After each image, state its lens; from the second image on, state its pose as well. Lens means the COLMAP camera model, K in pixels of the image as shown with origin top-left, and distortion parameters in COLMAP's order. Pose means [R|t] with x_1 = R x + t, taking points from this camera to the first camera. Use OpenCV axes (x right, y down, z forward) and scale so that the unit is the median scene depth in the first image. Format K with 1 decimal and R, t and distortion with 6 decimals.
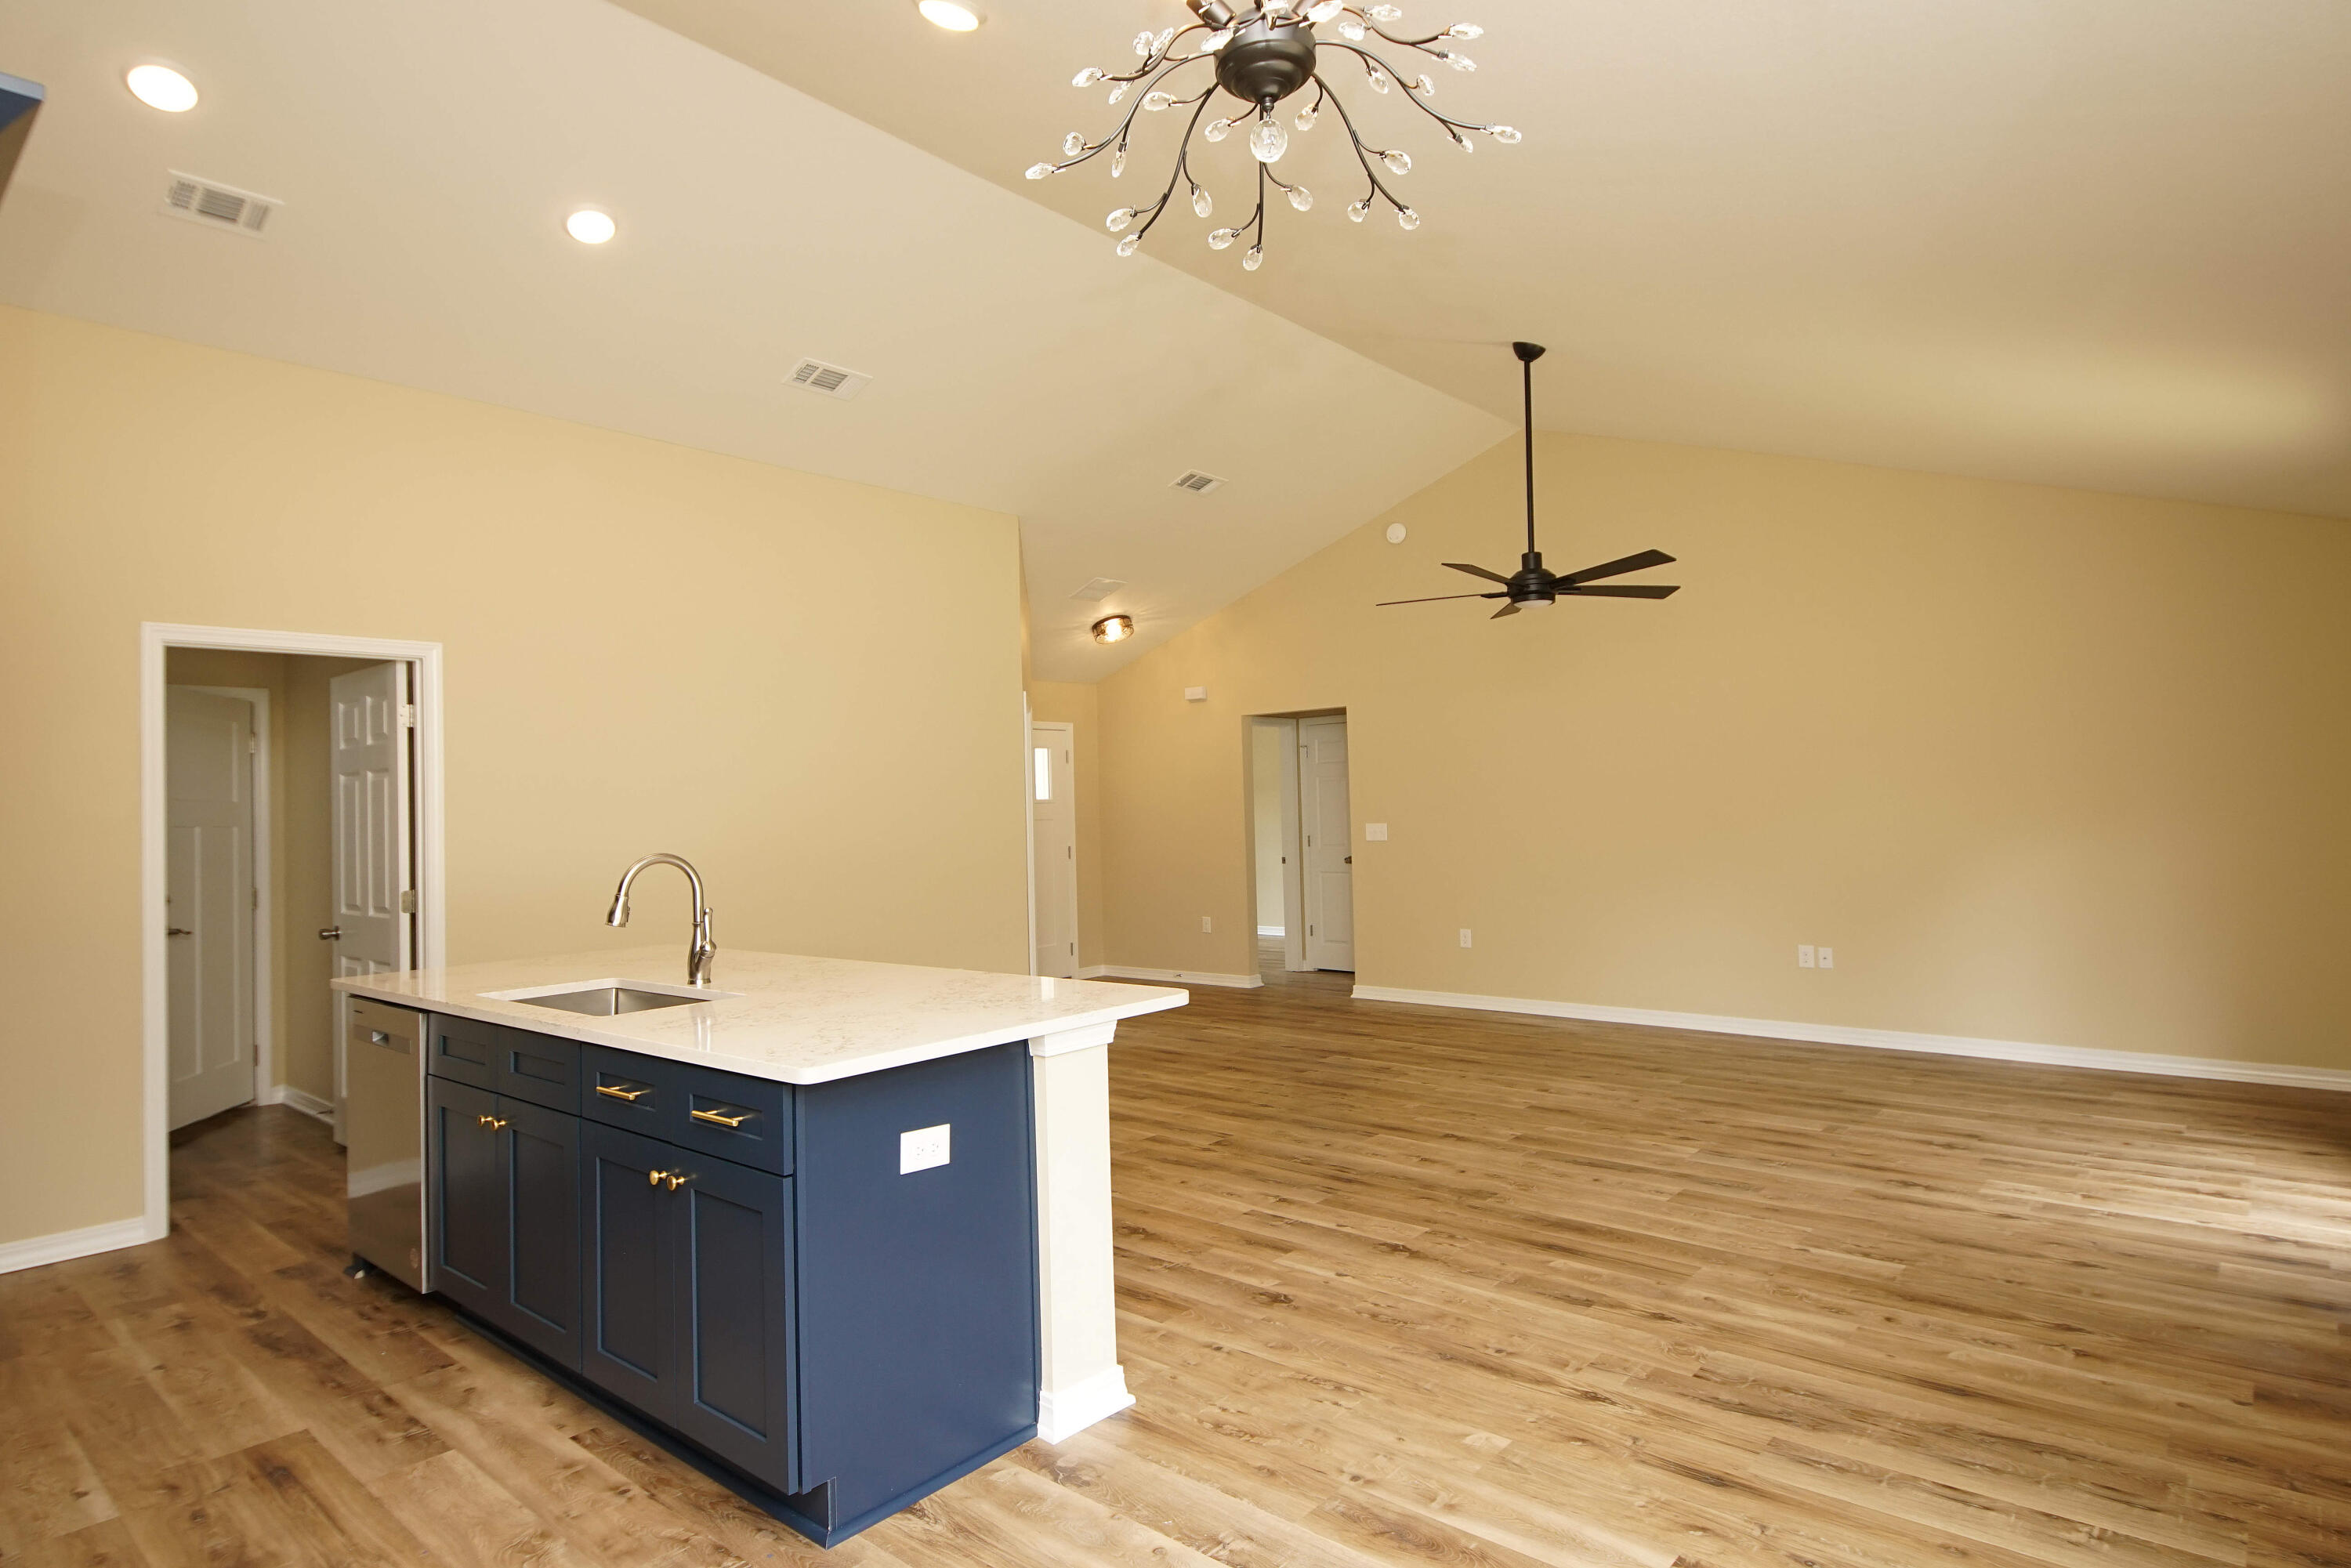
lens RADIAL K [[1259.1, 0, 1151.4], [0, 1259.1, 771.5], [0, 0, 1]] dist [0.028467, -0.026173]
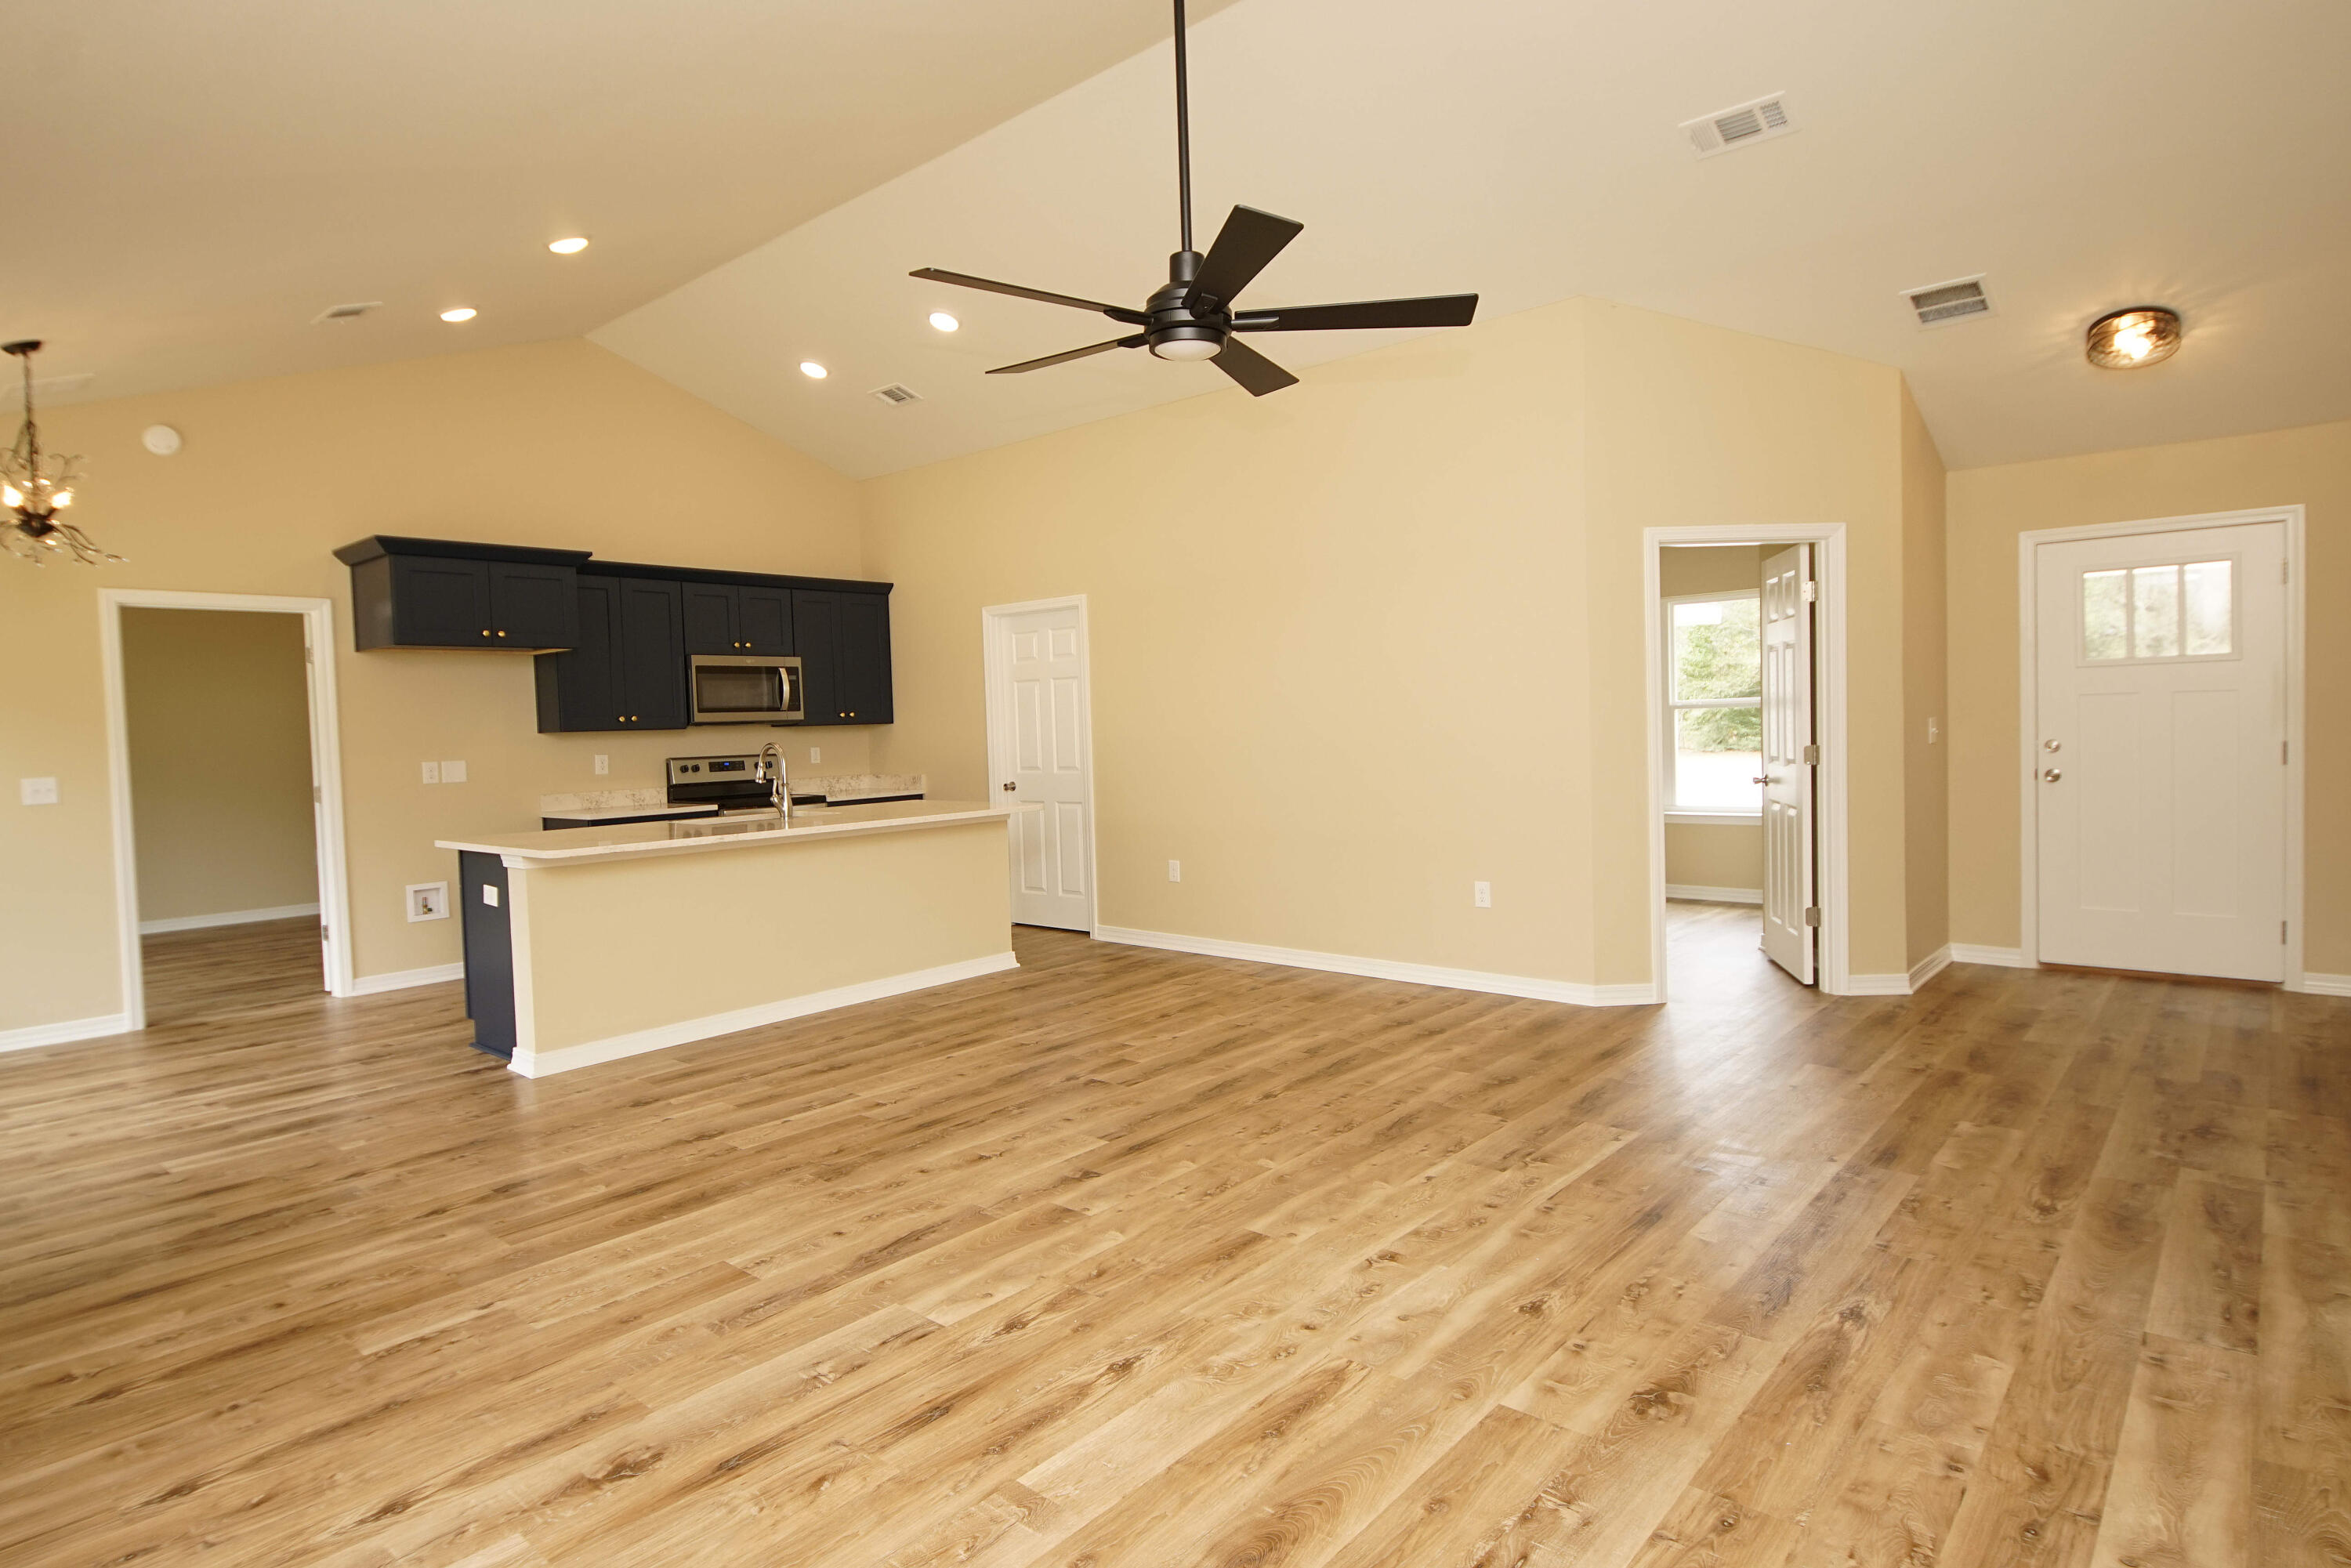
lens RADIAL K [[1259.1, 0, 1159.5], [0, 1259.1, 778.2], [0, 0, 1]] dist [0.028467, -0.026173]
pose [[0.004048, 0.072292, -0.997375, 1.064718], [0.061068, 0.995504, 0.072405, 0.016678], [0.998125, -0.061201, -0.000385, 1.199723]]
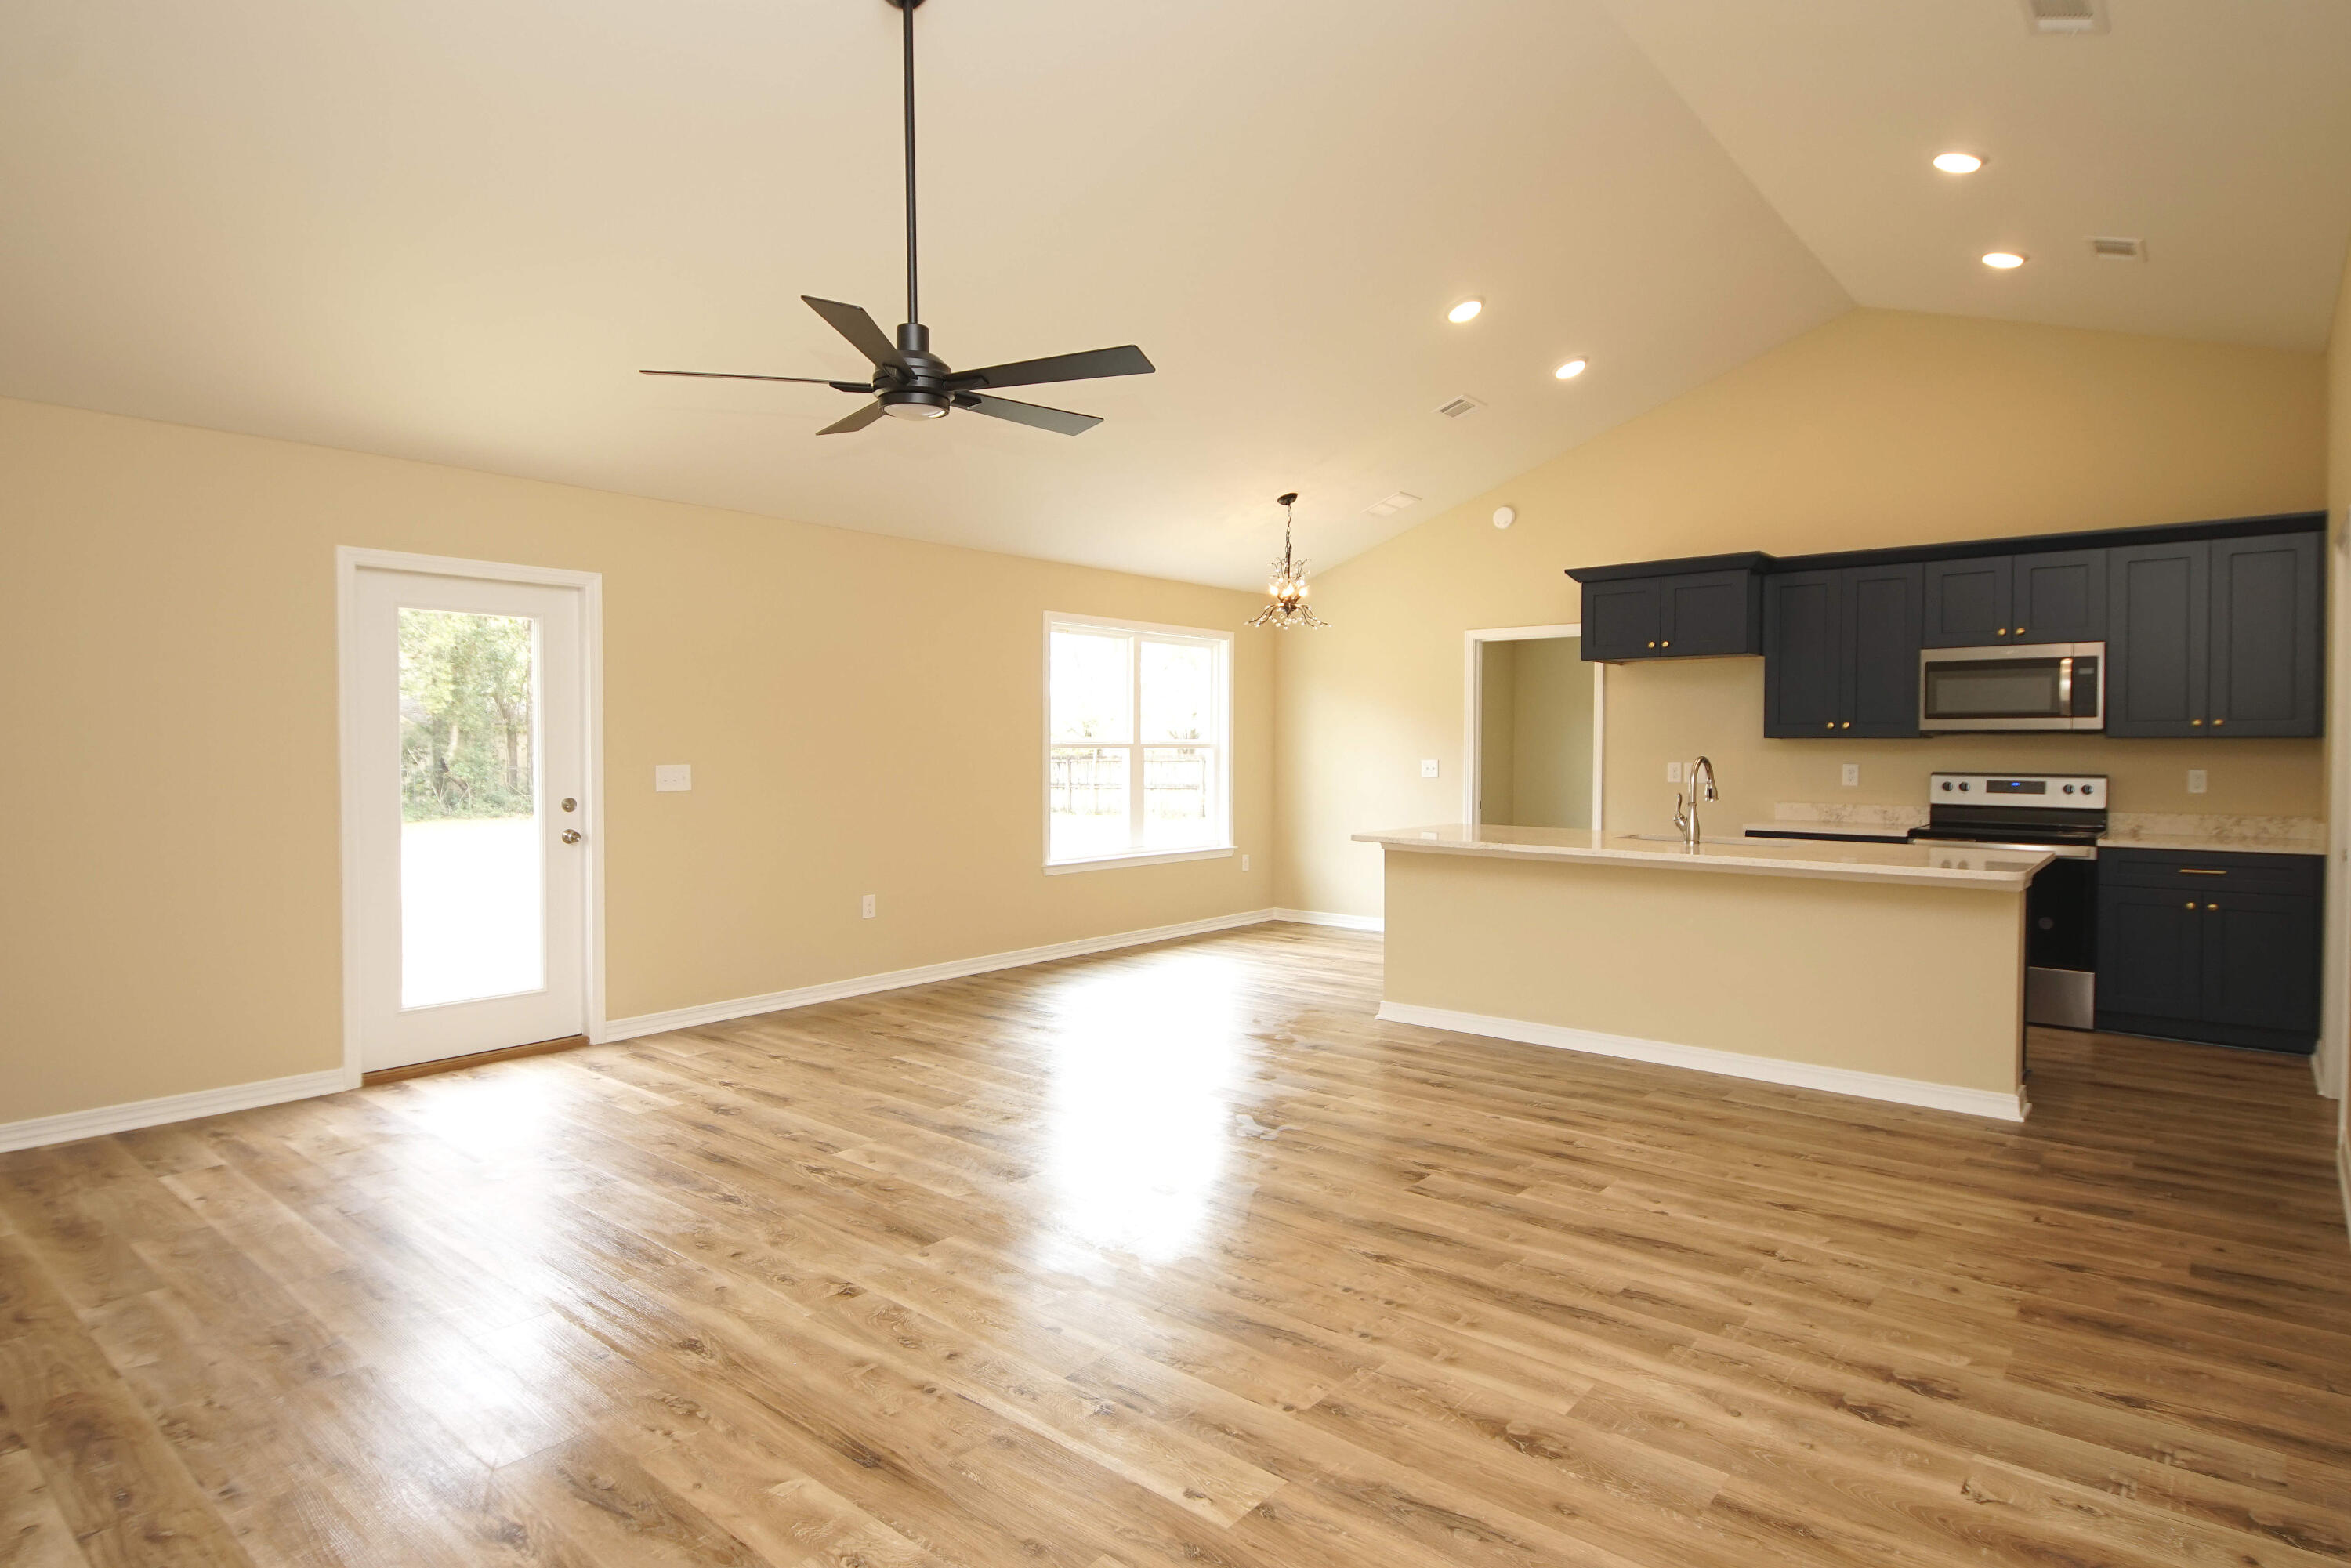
lens RADIAL K [[1259.1, 0, 1157.8], [0, 1259.1, 777.1], [0, 0, 1]] dist [0.028467, -0.026173]
pose [[-0.999386, 0.025745, -0.023752, 0.250066], [0.025865, 0.999654, -0.004774, 0.063460], [0.023621, -0.005385, -0.999706, 1.984766]]
